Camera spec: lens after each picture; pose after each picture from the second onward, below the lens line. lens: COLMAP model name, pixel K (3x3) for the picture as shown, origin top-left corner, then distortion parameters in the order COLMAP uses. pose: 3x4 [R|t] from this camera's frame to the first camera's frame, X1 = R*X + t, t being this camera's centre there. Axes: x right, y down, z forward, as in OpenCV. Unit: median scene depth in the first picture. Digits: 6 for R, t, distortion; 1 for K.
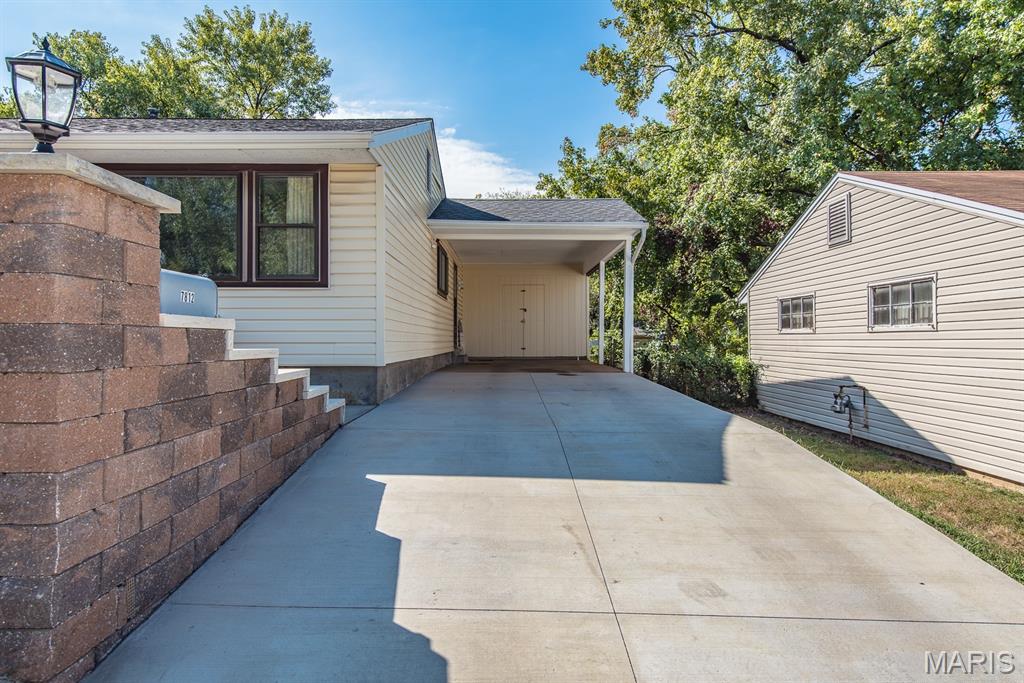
lens RADIAL K [[589.5, 0, 504.5], [0, 589.5, 342.4], [0, 0, 1]] dist [0.006837, 0.001857]
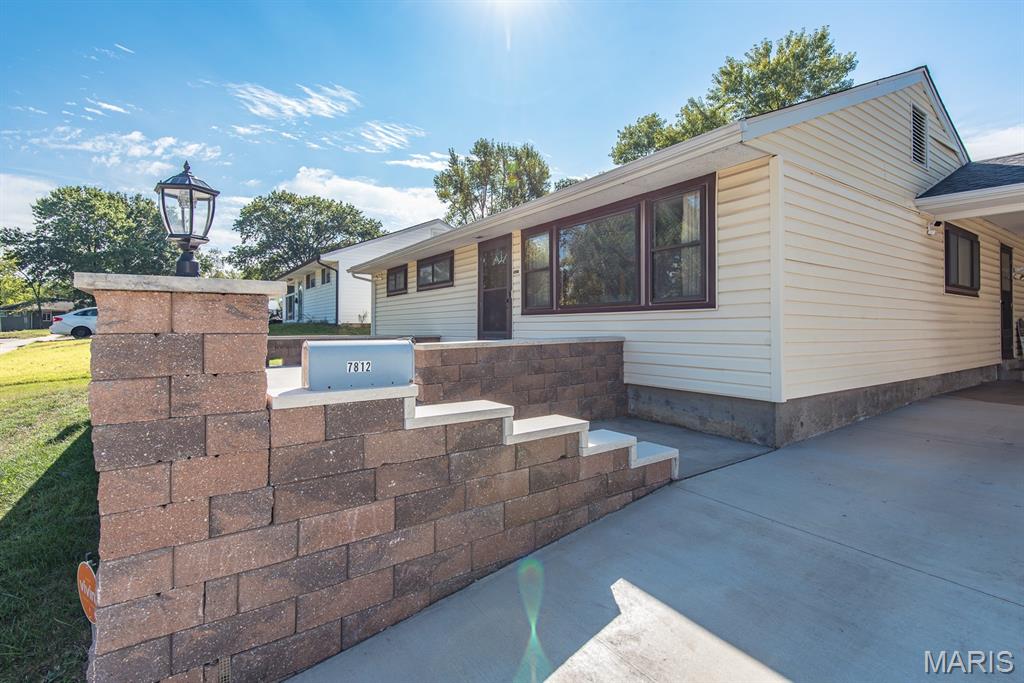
lens RADIAL K [[476.0, 0, 506.4], [0, 476.0, 330.7], [0, 0, 1]] dist [0.008813, -0.003300]
pose [[0.575409, -0.001617, -0.817864, 0.111639], [0.001667, 0.999998, -0.000804, -0.056938], [0.817864, -0.000900, 0.575410, 0.307890]]
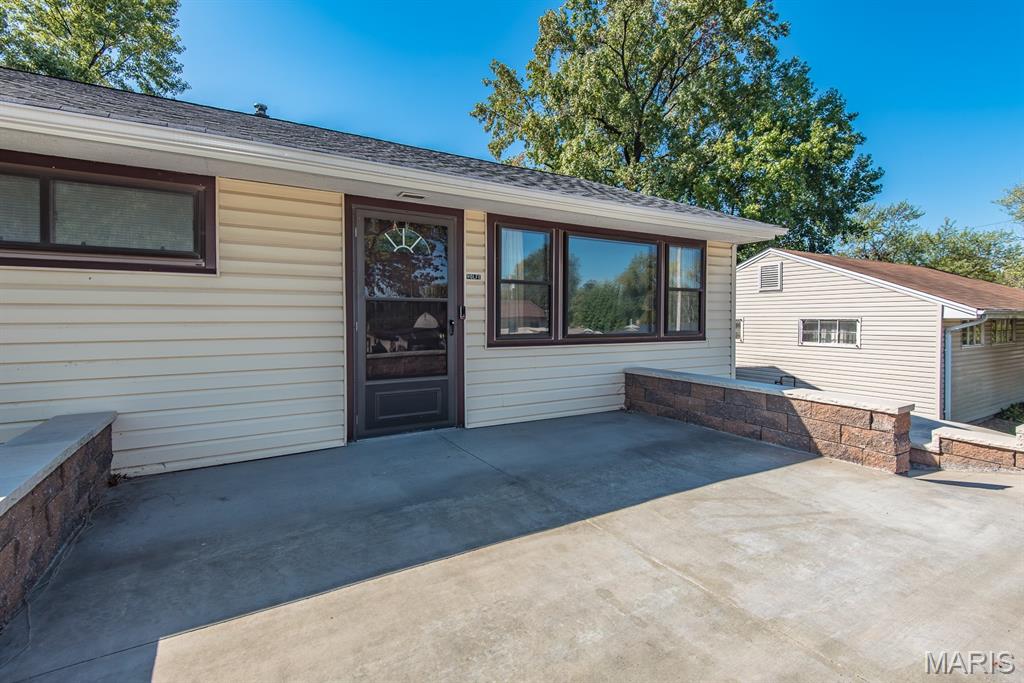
lens RADIAL K [[476.0, 0, 512.9], [0, 476.0, 333.4], [0, 0, 1]] dist [0.008813, -0.003300]
pose [[0.848541, -0.020845, 0.528719, -1.140296], [0.005590, 0.999521, 0.030435, -0.137099], [-0.529100, -0.022870, 0.848251, 0.356508]]
